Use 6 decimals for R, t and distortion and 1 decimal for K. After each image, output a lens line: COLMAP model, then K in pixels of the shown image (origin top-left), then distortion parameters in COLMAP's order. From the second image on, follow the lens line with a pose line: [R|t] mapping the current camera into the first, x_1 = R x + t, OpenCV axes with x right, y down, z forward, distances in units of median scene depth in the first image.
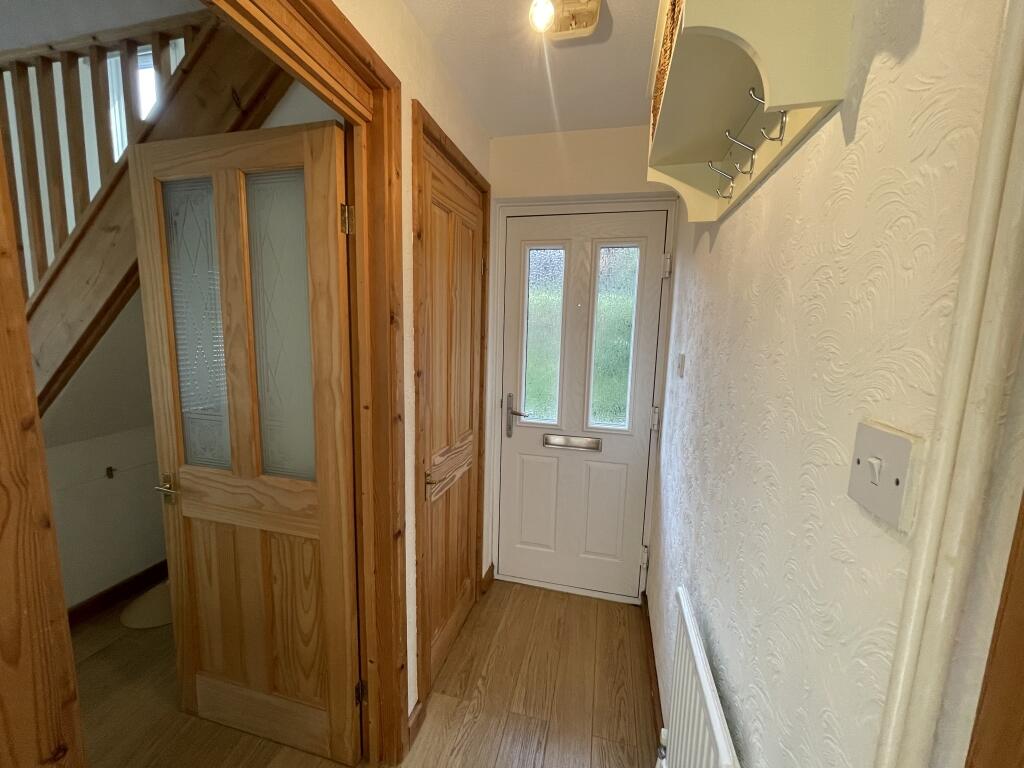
lens RADIAL K [[415.5, 0, 505.8], [0, 415.5, 386.2], [0, 0, 1]] dist [0.007427, -0.002545]
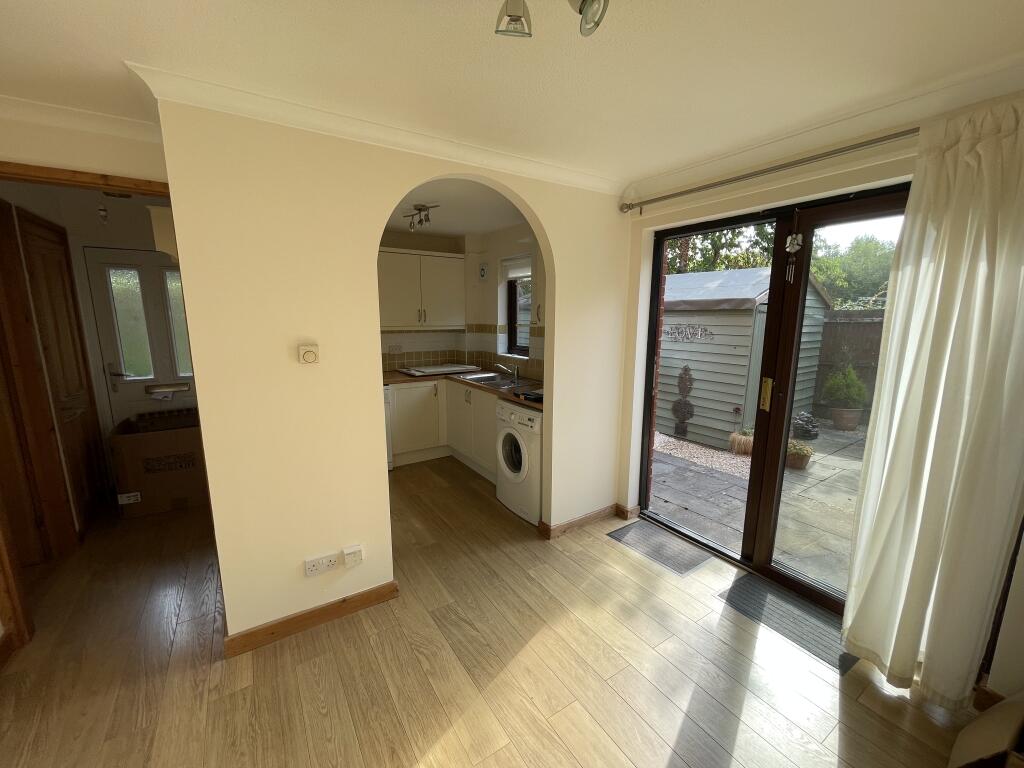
lens RADIAL K [[415.5, 0, 505.8], [0, 415.5, 386.2], [0, 0, 1]] dist [0.007427, -0.002545]
pose [[0.690317, -0.155192, 0.706666, -0.083704], [0.115733, 0.987833, 0.103885, 0.114639], [-0.714190, 0.010071, 0.699879, -1.095332]]
